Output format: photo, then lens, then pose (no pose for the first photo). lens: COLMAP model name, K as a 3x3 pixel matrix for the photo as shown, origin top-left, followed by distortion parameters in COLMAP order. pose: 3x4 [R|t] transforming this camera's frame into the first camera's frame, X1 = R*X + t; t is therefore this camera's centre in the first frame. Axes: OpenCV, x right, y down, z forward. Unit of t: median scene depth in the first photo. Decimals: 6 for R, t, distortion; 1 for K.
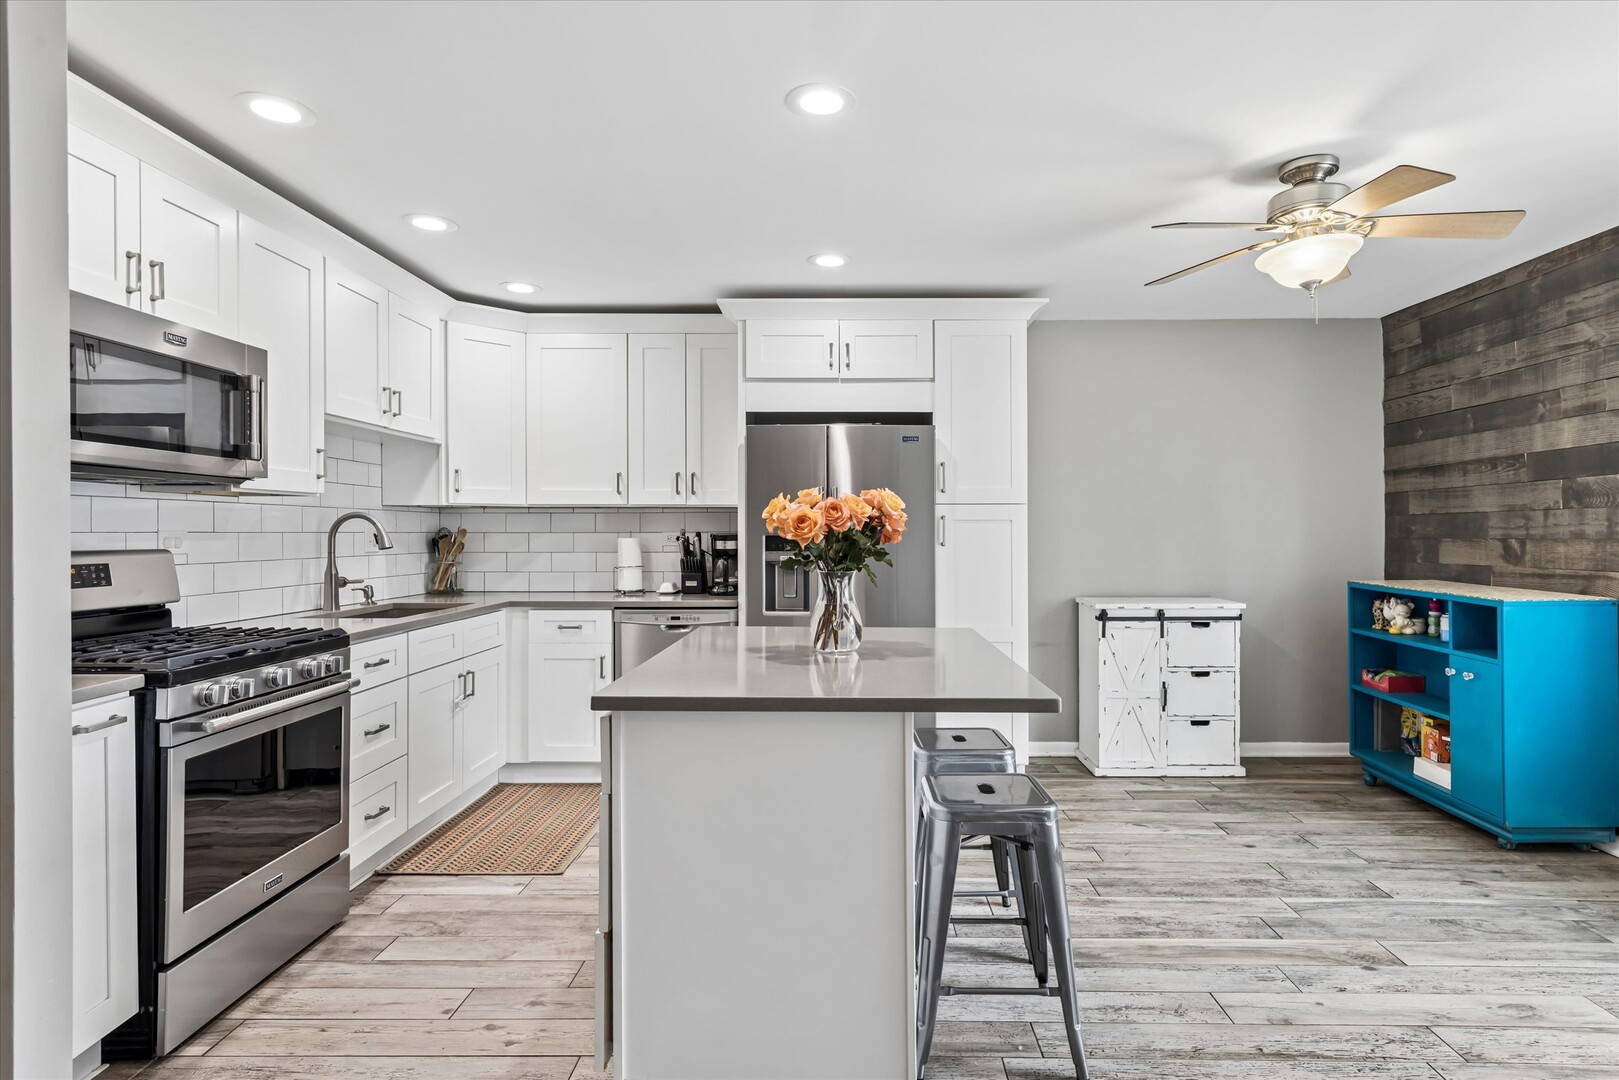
lens RADIAL K [[852.9, 0, 840.8], [0, 852.9, 525.4], [0, 0, 1]] dist [0.001314, 0.000162]
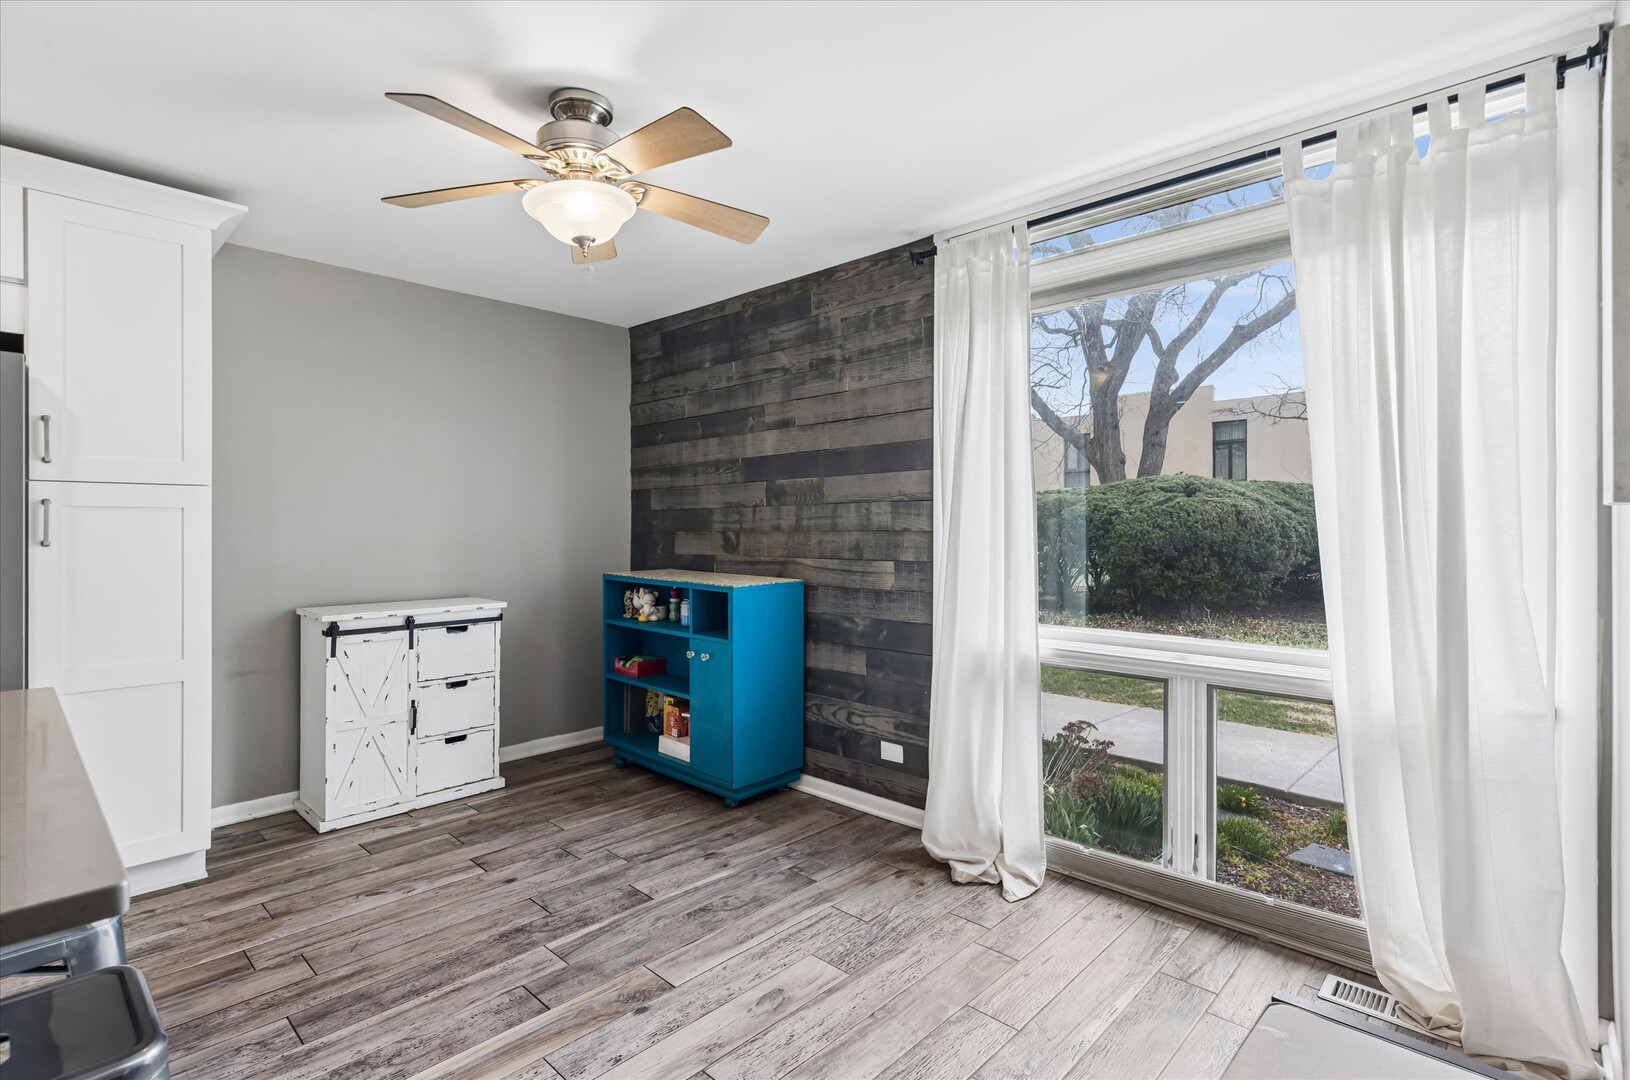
lens RADIAL K [[781.4, 0, 814.9], [0, 781.4, 523.6], [0, 0, 1]] dist [0.011994, -0.000520]
pose [[0.680058, 0.004006, 0.733147, 0.085301], [-0.005229, 0.999986, -0.000613, 0.004946], [-0.733140, -0.003416, 0.680070, 0.191825]]
